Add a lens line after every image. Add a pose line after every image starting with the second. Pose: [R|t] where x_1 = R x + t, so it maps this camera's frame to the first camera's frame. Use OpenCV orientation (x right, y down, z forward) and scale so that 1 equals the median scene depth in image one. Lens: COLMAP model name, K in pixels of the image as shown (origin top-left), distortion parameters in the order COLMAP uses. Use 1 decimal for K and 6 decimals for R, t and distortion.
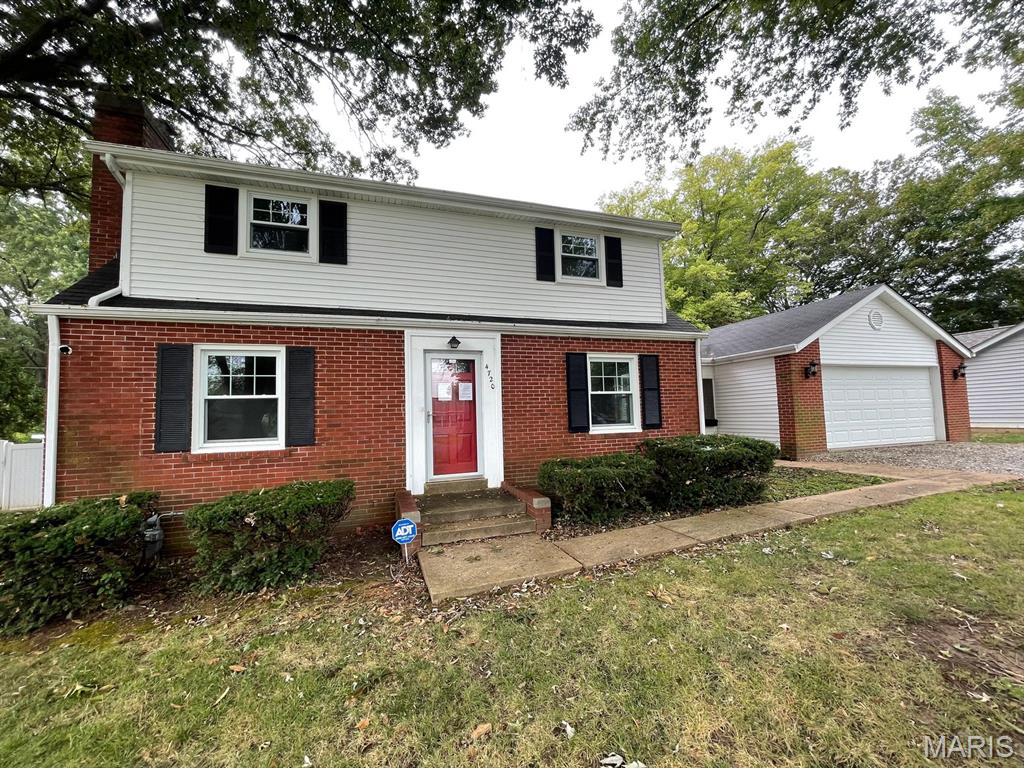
lens RADIAL K [[413.8, 0, 508.7], [0, 413.8, 377.8], [0, 0, 1]] dist [-0.003015, 0.000029]
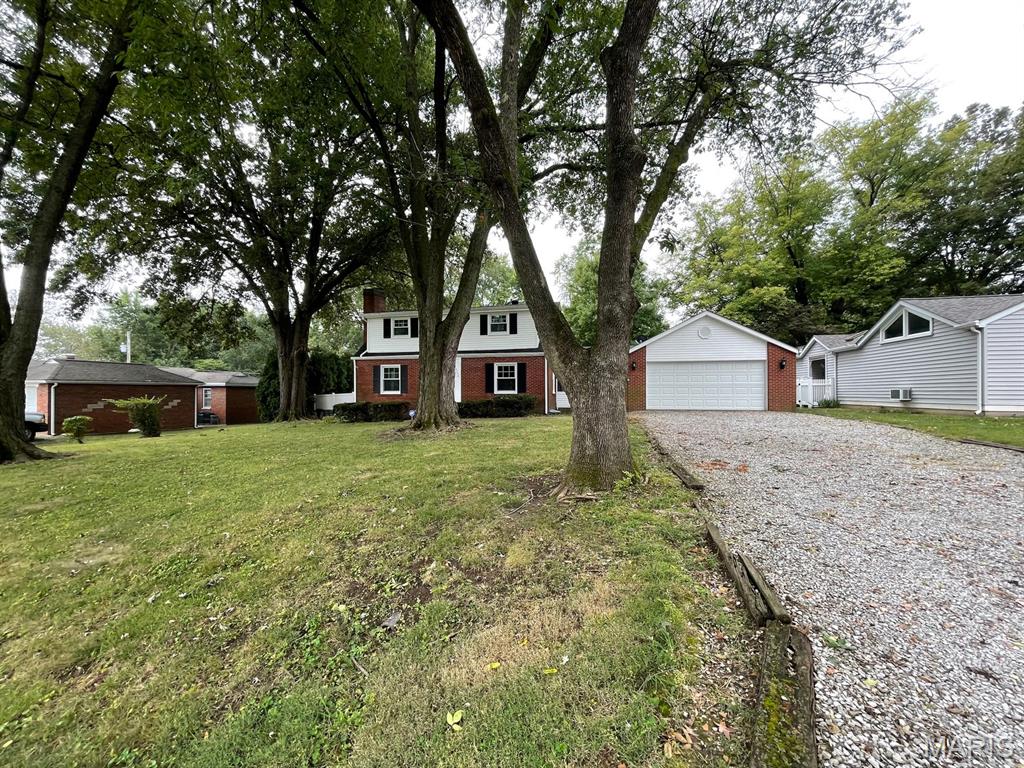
lens RADIAL K [[413.8, 0, 502.0], [0, 413.8, 390.3], [0, 0, 1]] dist [-0.003015, 0.000029]
pose [[0.846389, 0.019201, -0.532219, 1.565528], [0.021227, 0.997339, 0.069738, -0.065886], [0.532142, -0.070323, 0.843729, -1.151852]]
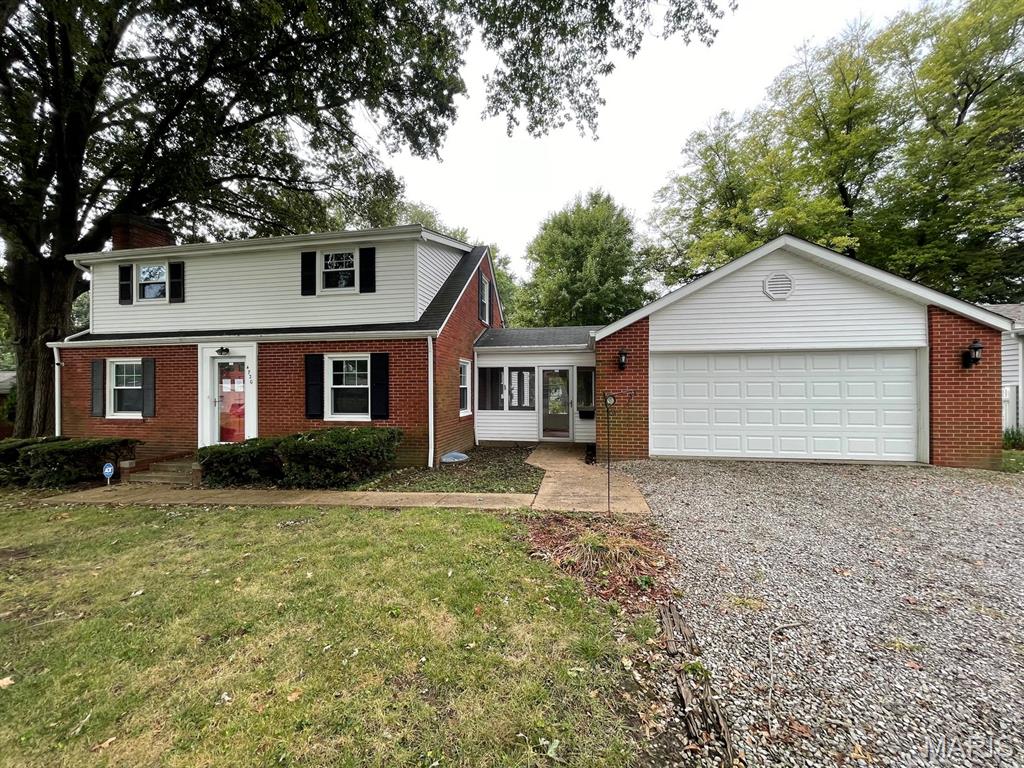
lens RADIAL K [[413.8, 0, 506.8], [0, 413.8, 393.2], [0, 0, 1]] dist [-0.003015, 0.000029]
pose [[0.872867, 0.021799, -0.487470, 1.199556], [0.018791, 0.996759, 0.078219, -0.028943], [0.487595, -0.077435, 0.869629, 0.190748]]
